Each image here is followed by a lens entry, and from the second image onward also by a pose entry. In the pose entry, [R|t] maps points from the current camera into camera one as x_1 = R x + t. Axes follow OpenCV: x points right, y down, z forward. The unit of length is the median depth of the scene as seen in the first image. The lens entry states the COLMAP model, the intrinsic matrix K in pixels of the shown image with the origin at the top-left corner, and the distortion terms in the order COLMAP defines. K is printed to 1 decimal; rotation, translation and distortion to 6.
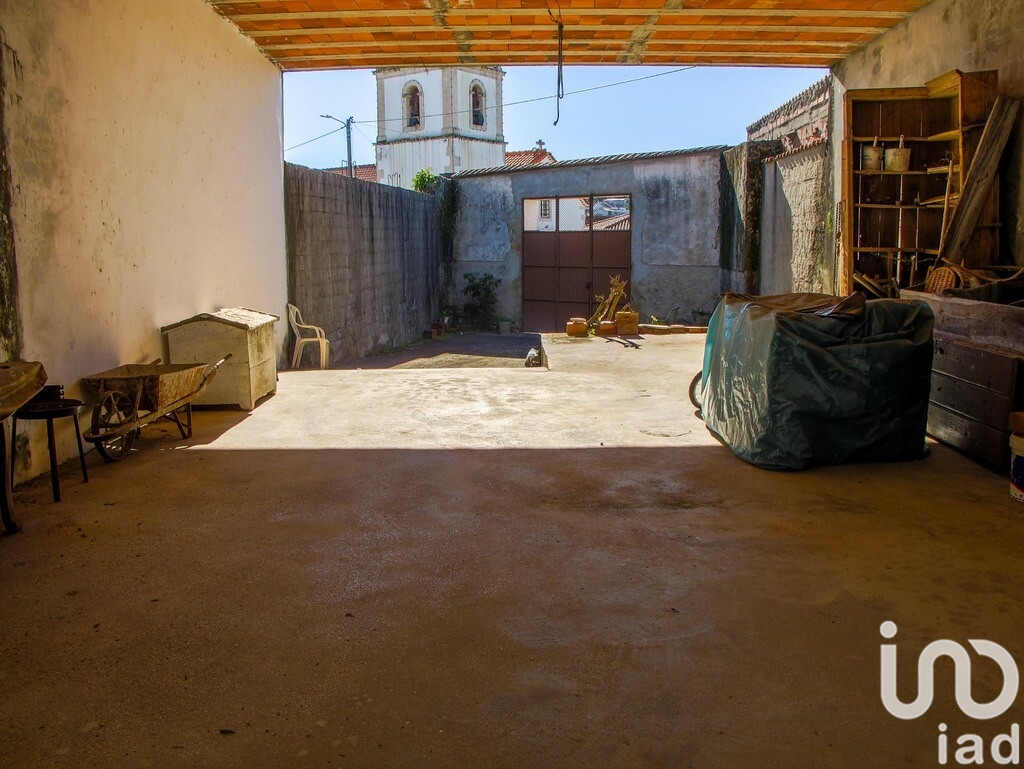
lens RADIAL K [[855.7, 0, 512.4], [0, 855.7, 382.8], [0, 0, 1]] dist [-0.133148, 0.081864]
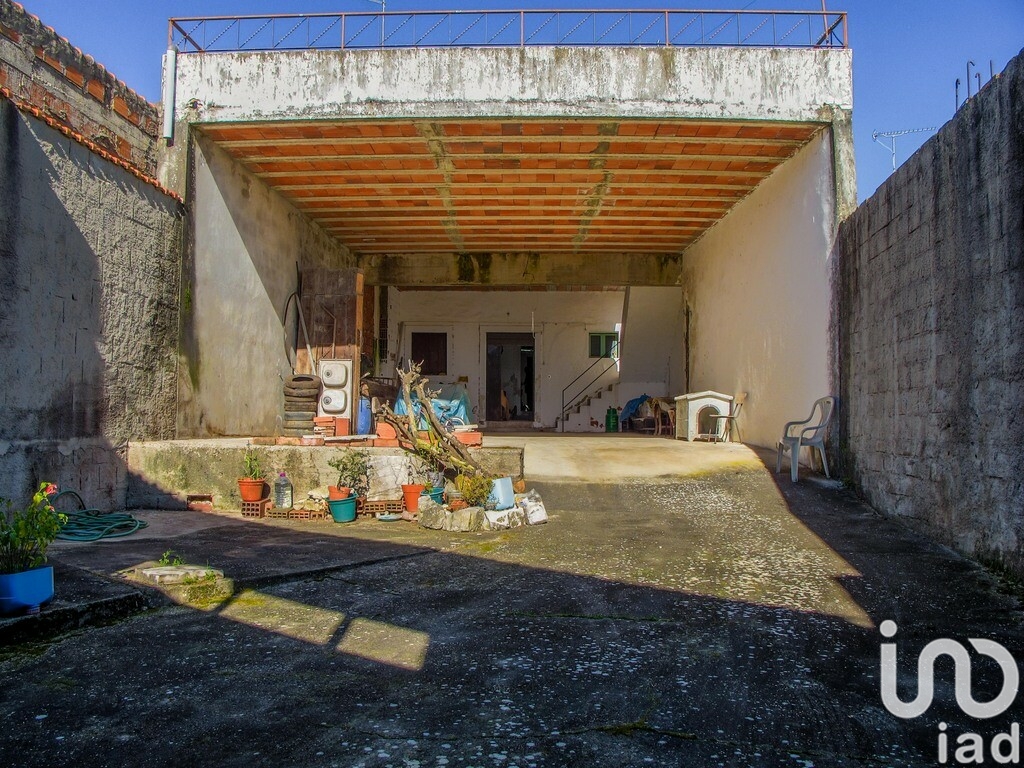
lens RADIAL K [[855.7, 0, 512.1], [0, 855.7, 384.0], [0, 0, 1]] dist [-0.133148, 0.081864]
pose [[-0.999963, -0.000546, 0.008643, 0.035300], [0.000415, 0.993841, 0.110819, -0.178386], [-0.008650, 0.110819, -0.993803, 1.642337]]
